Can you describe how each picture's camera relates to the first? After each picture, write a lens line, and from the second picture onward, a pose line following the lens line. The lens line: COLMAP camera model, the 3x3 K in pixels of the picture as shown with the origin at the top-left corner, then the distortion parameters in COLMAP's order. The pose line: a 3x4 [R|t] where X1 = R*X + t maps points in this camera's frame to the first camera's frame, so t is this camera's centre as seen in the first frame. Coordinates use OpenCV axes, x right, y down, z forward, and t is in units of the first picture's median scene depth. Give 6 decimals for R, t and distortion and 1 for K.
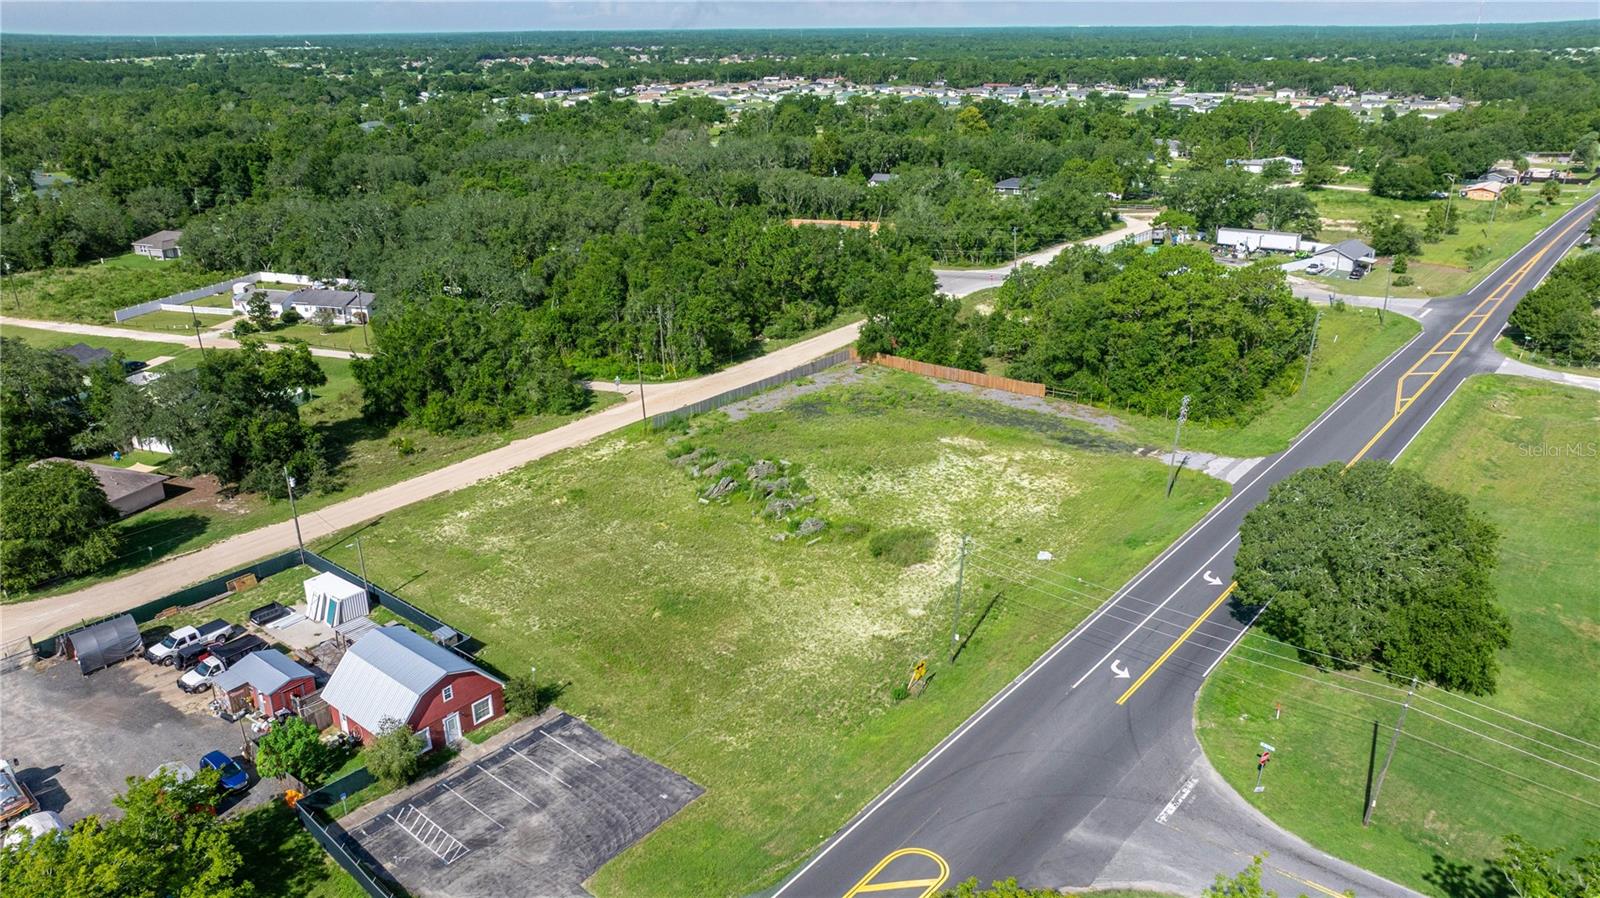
lens RADIAL K [[1126.3, 0, 809.7], [0, 1126.3, 446.1], [0, 0, 1]] dist [-0.026561, 0.024047]
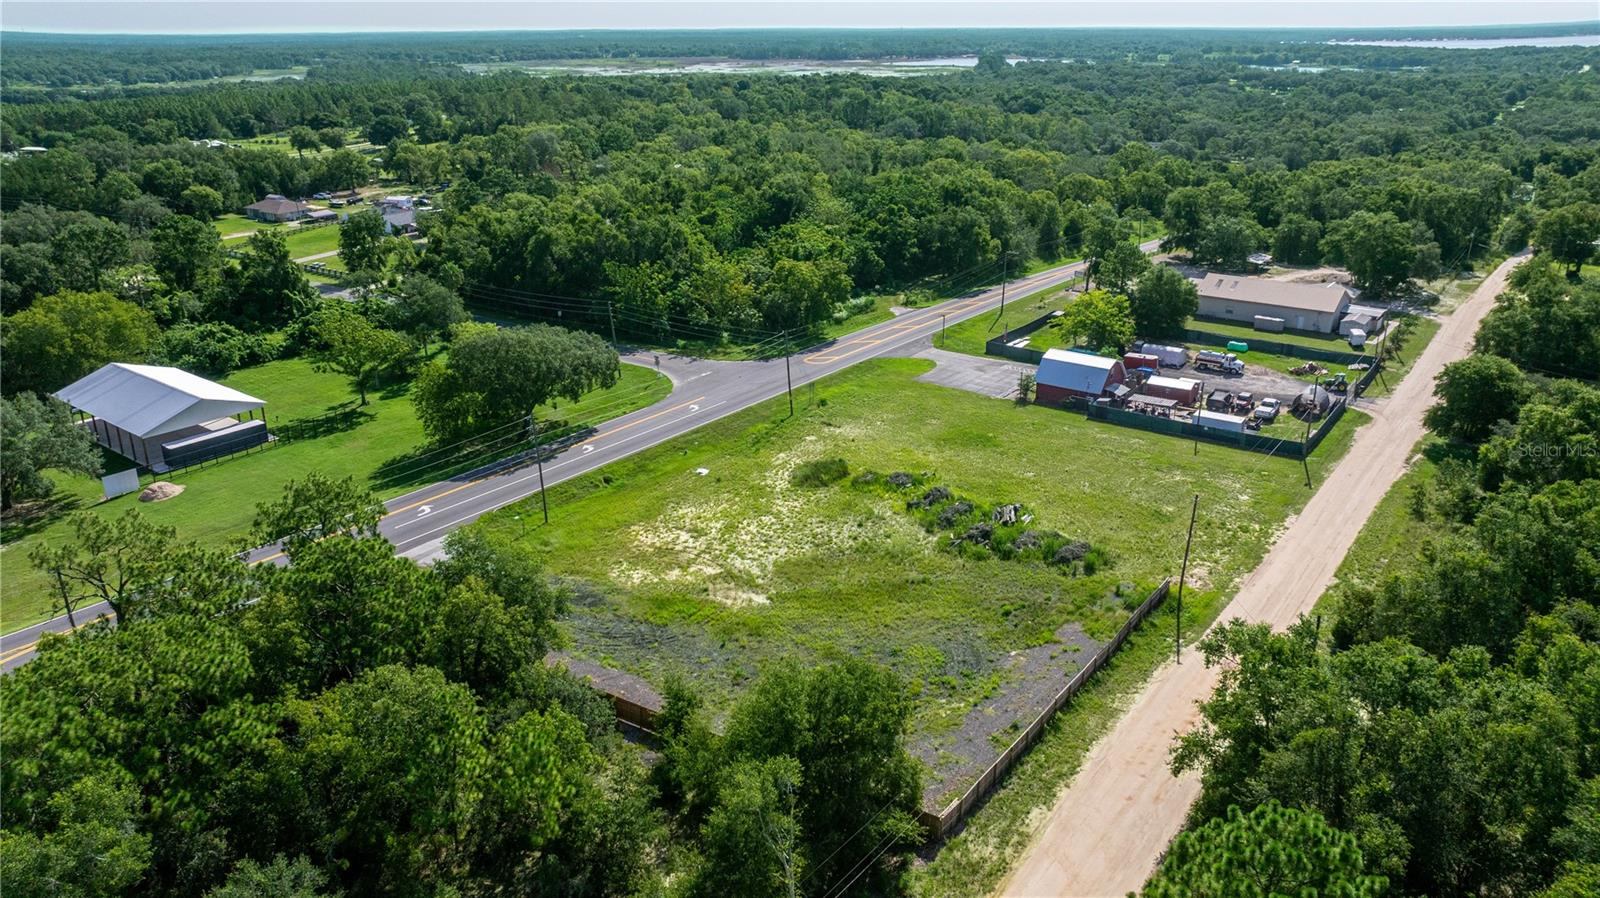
lens RADIAL K [[1126.3, 0, 806.5], [0, 1126.3, 440.7], [0, 0, 1]] dist [-0.026561, 0.024047]
pose [[-0.998150, 0.031849, -0.051792, 0.131803], [-0.009903, 0.755295, 0.655310, -0.593449], [0.059989, 0.654611, -0.753582, 1.567912]]
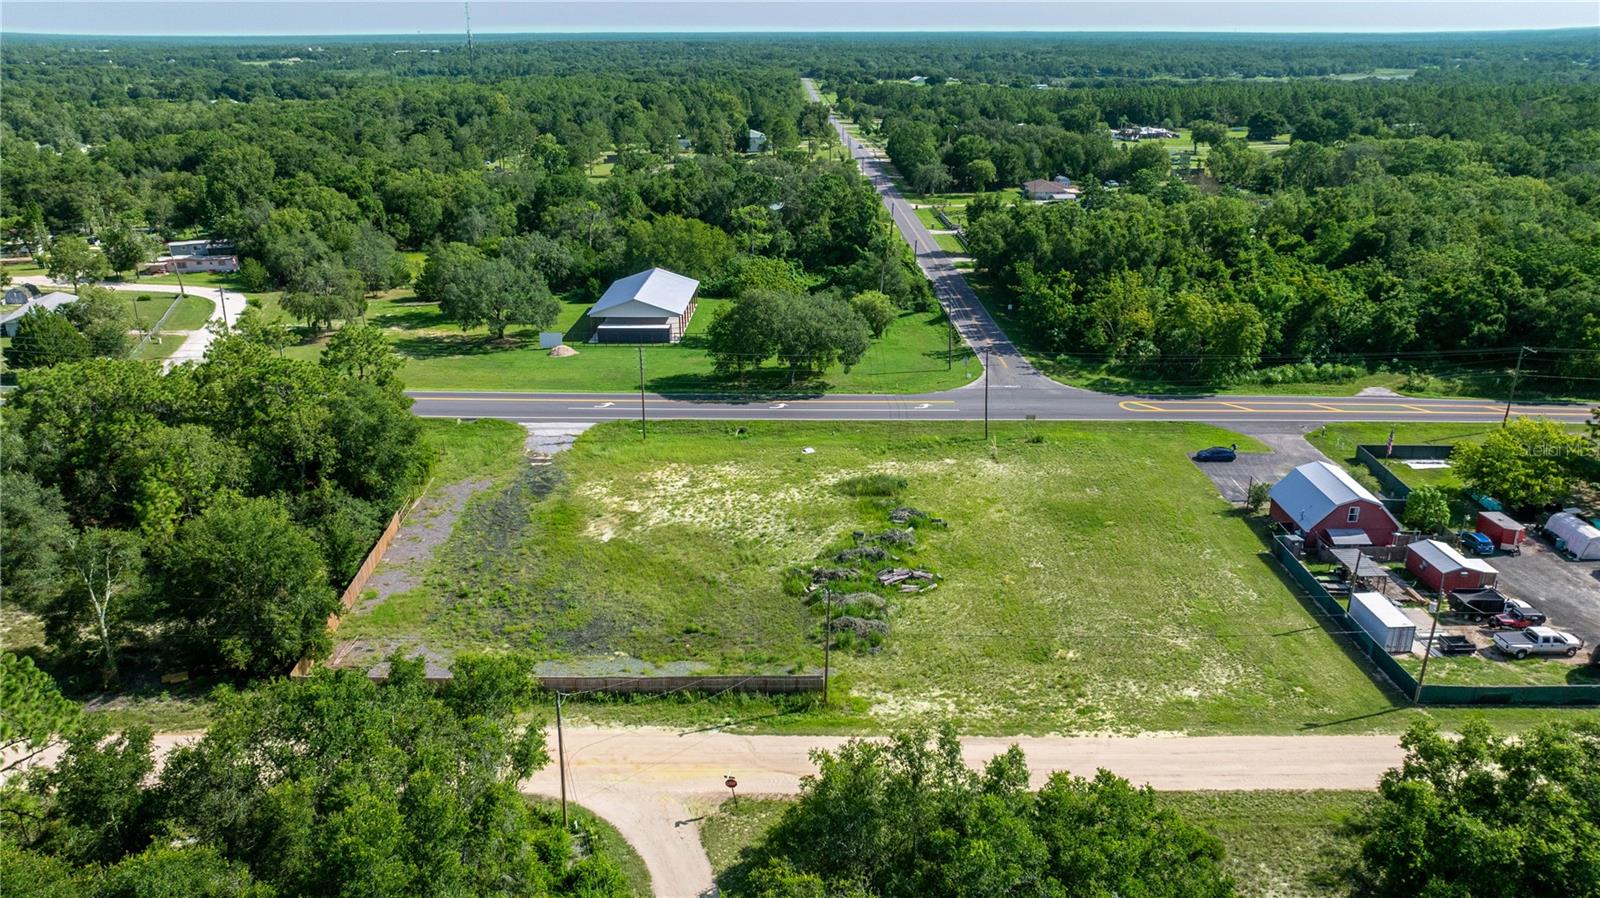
lens RADIAL K [[1126.3, 0, 805.9], [0, 1126.3, 451.7], [0, 0, 1]] dist [-0.026561, 0.024047]
pose [[-0.643714, -0.262873, 0.718700, -0.575516], [0.276005, 0.796192, 0.538424, -0.481087], [-0.713760, 0.544956, -0.439966, 1.291651]]
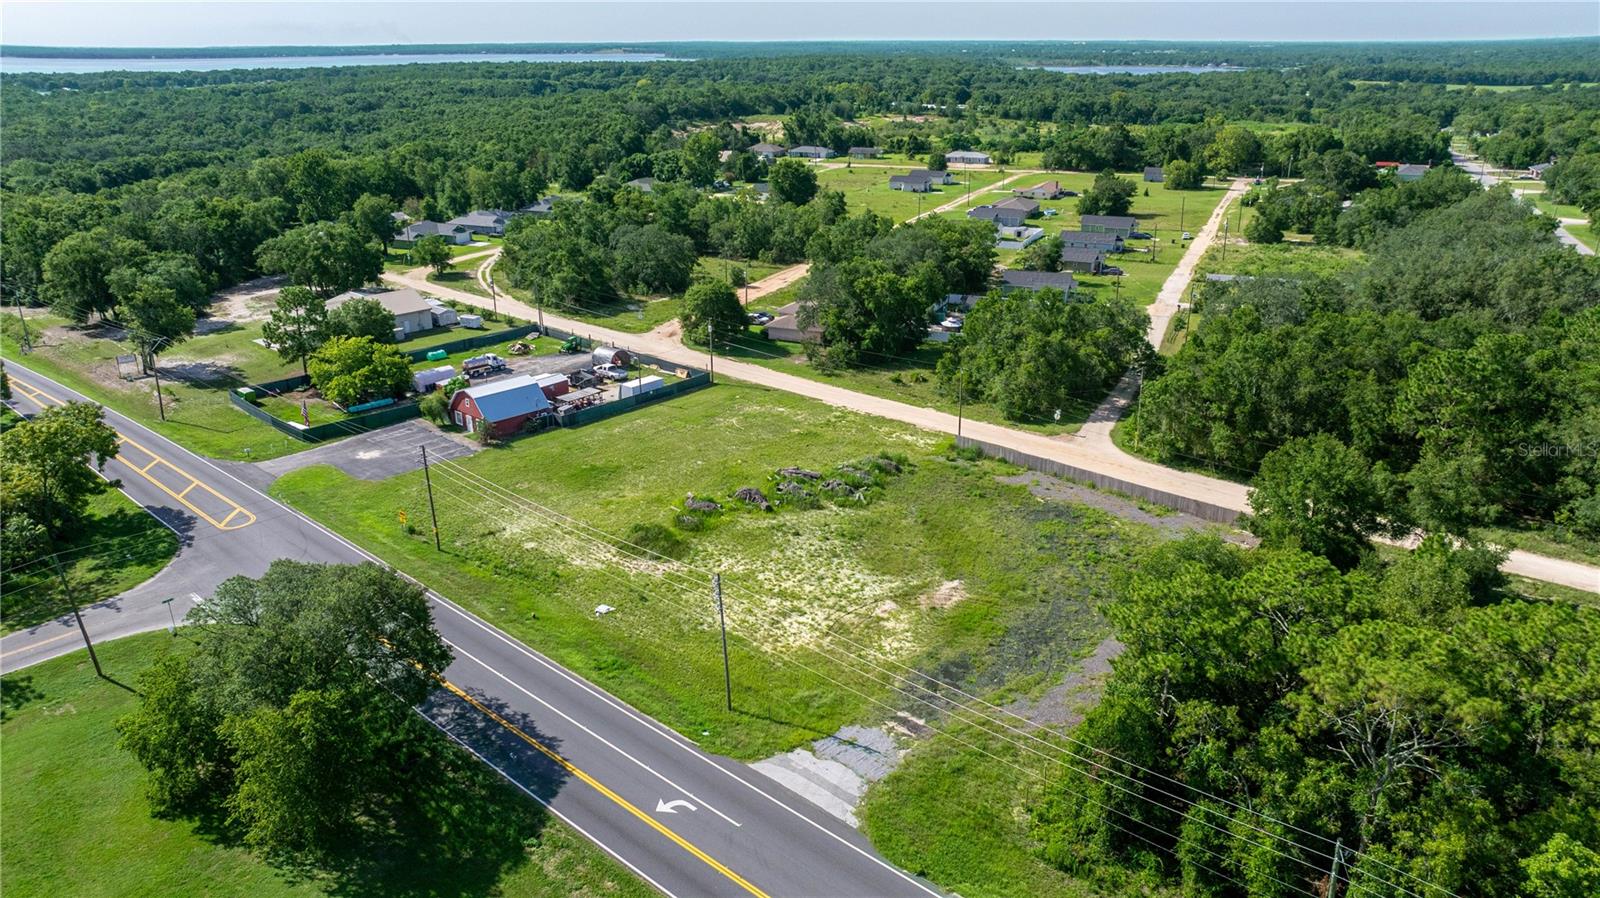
lens RADIAL K [[1126.3, 0, 800.0], [0, 1126.3, 452.6], [0, 0, 1]] dist [-0.026561, 0.024047]
pose [[-0.062487, 0.352471, -0.933734, 0.852576], [-0.345702, 0.870002, 0.351548, -0.333068], [0.936261, 0.344761, 0.067486, 0.867130]]
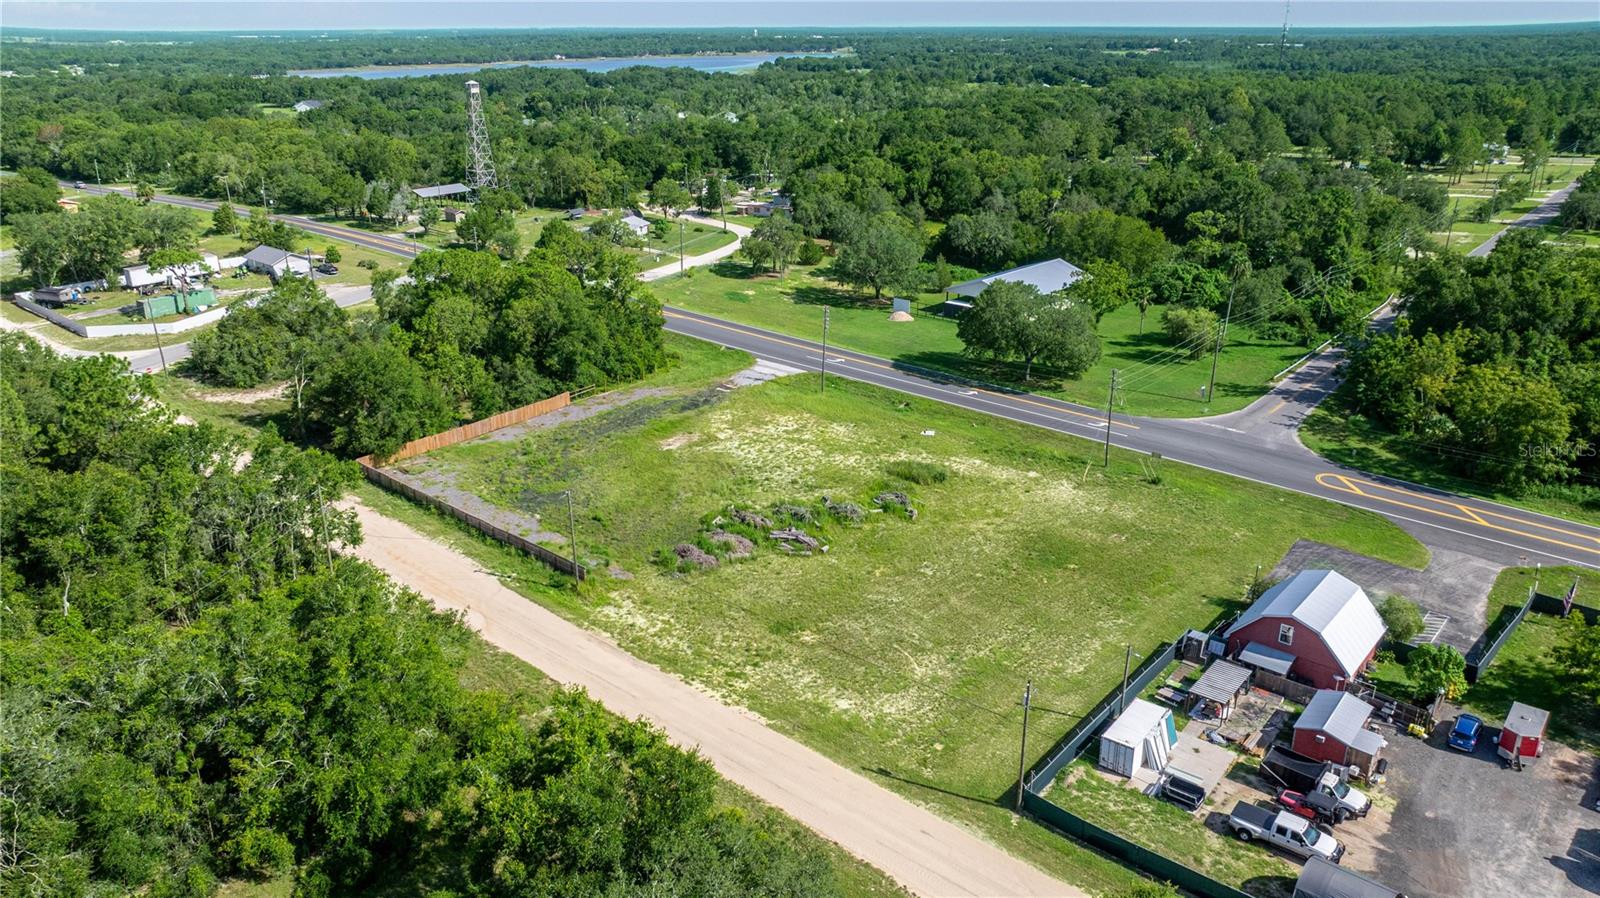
lens RADIAL K [[1126.3, 0, 803.7], [0, 1126.3, 447.3], [0, 0, 1]] dist [-0.026561, 0.024047]
pose [[0.021917, -0.347313, 0.937493, -0.840569], [0.356378, 0.878833, 0.317250, -0.290309], [-0.934085, 0.327149, 0.143036, 0.792343]]
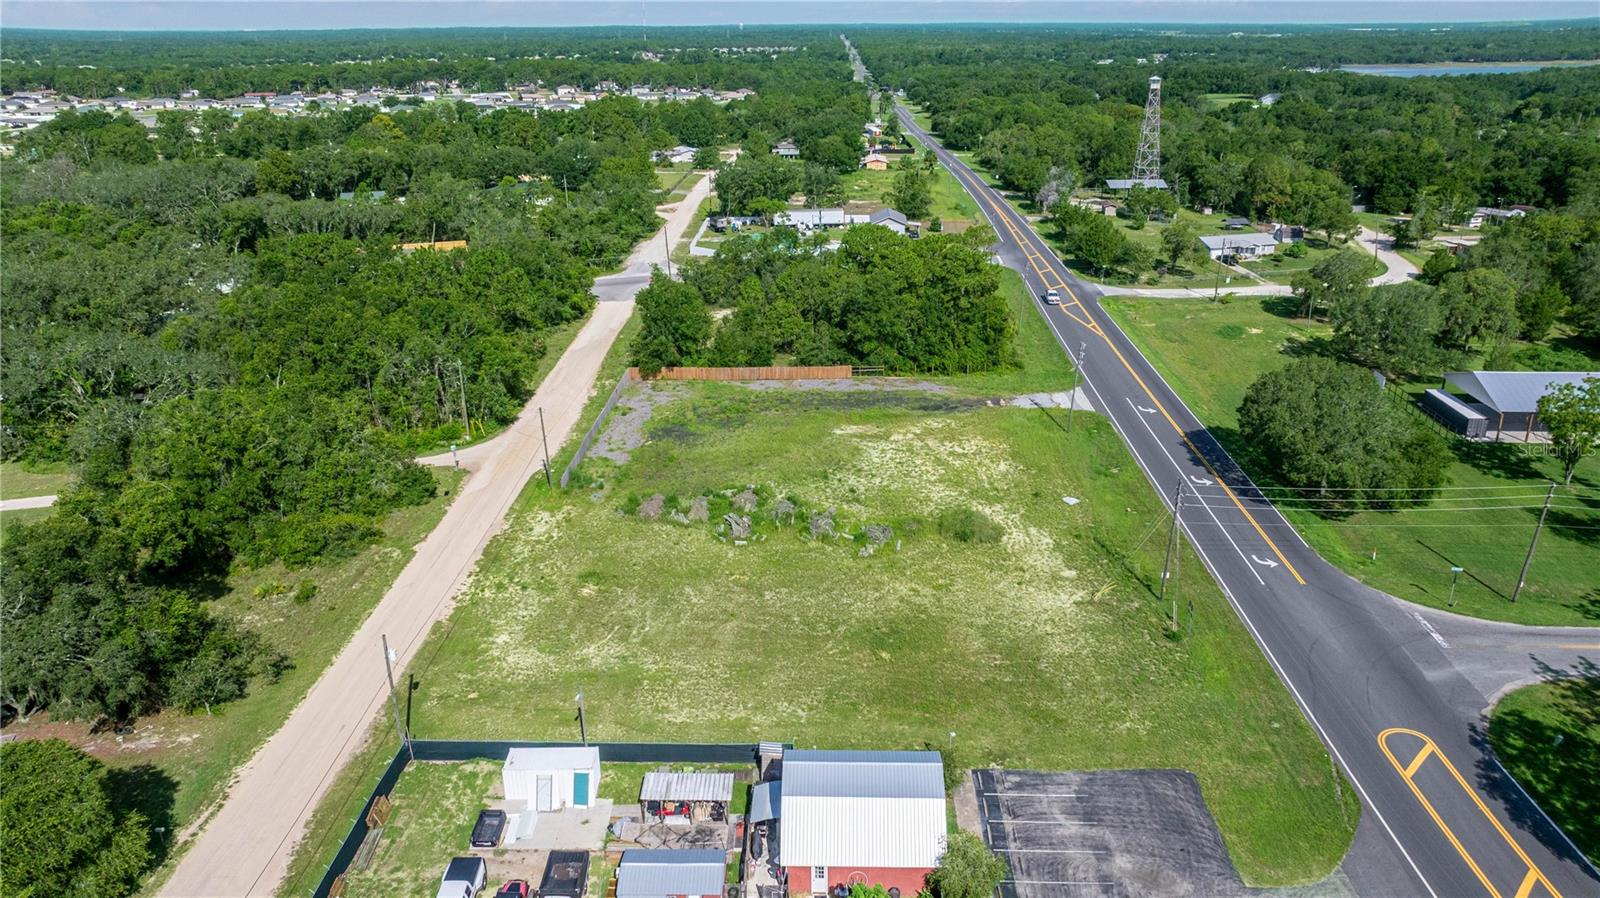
lens RADIAL K [[1126.3, 0, 806.4], [0, 1126.3, 446.7], [0, 0, 1]] dist [-0.026561, 0.024047]
pose [[0.786150, -0.216131, 0.579012, -0.518124], [0.216868, 0.973757, 0.069028, -0.072050], [-0.578737, 0.071303, 0.812391, 0.206114]]
